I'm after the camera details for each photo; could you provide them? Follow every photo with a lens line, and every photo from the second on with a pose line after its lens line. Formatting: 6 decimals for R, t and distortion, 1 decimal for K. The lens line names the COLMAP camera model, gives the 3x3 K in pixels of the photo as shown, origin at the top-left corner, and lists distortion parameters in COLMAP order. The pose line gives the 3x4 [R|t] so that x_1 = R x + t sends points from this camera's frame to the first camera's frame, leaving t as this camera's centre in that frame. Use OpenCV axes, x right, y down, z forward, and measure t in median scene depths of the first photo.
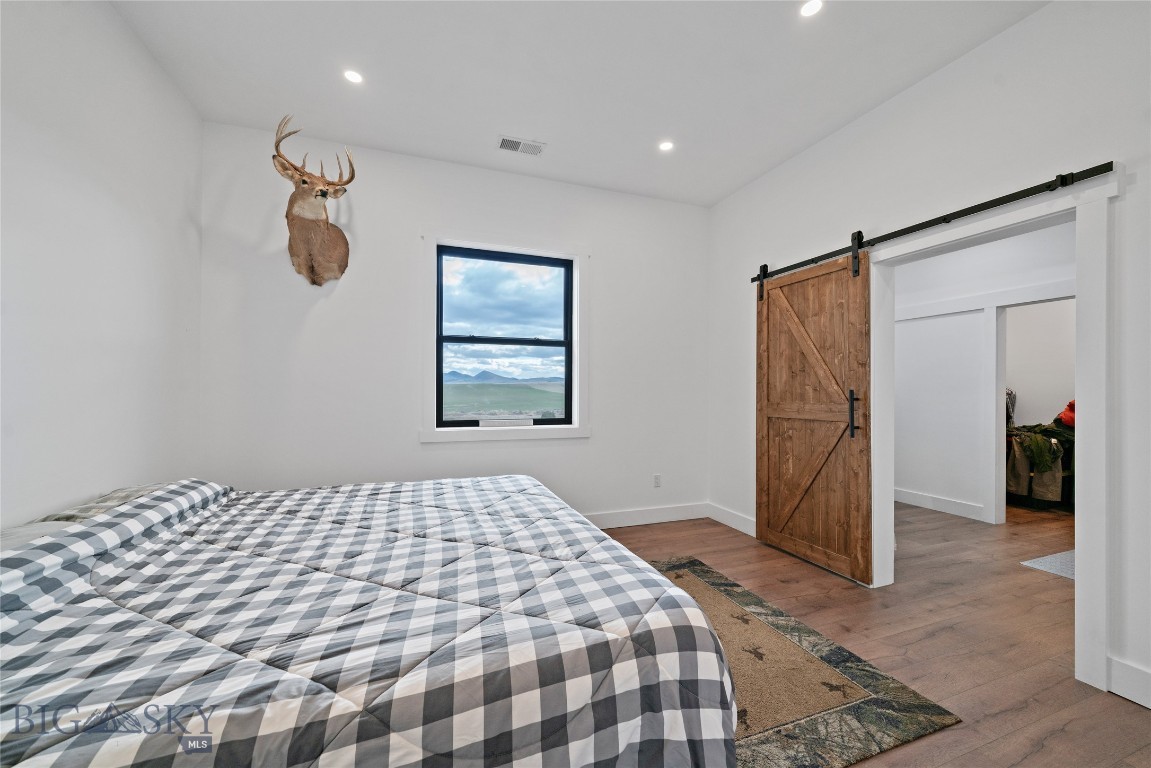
lens RADIAL K [[431.3, 0, 571.7], [0, 431.3, 383.7], [0, 0, 1]] dist [-0.001086, -0.000100]
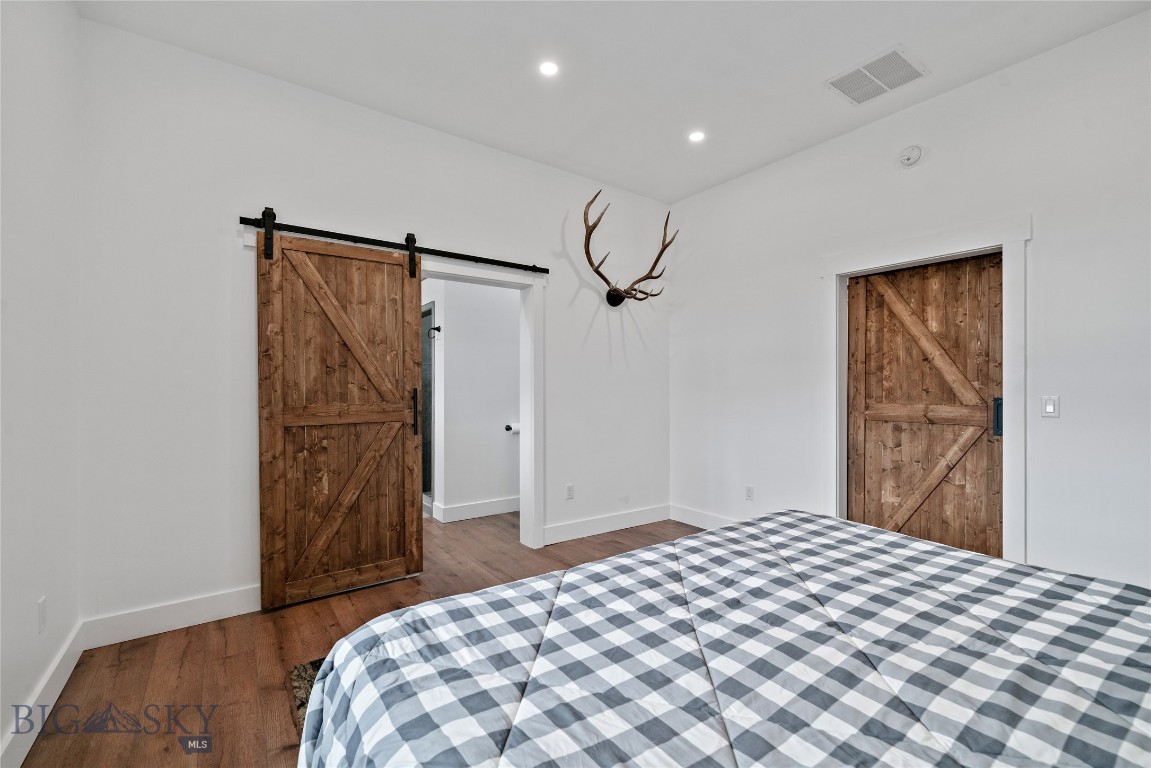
lens RADIAL K [[490.7, 0, 568.4], [0, 490.7, 386.9], [0, 0, 1]] dist [0.000173, 0.000131]
pose [[-0.265627, 0.004136, 0.964067, -0.497686], [-0.007166, 0.999955, -0.006264, 0.013786], [-0.964049, -0.008573, -0.265585, 0.842385]]
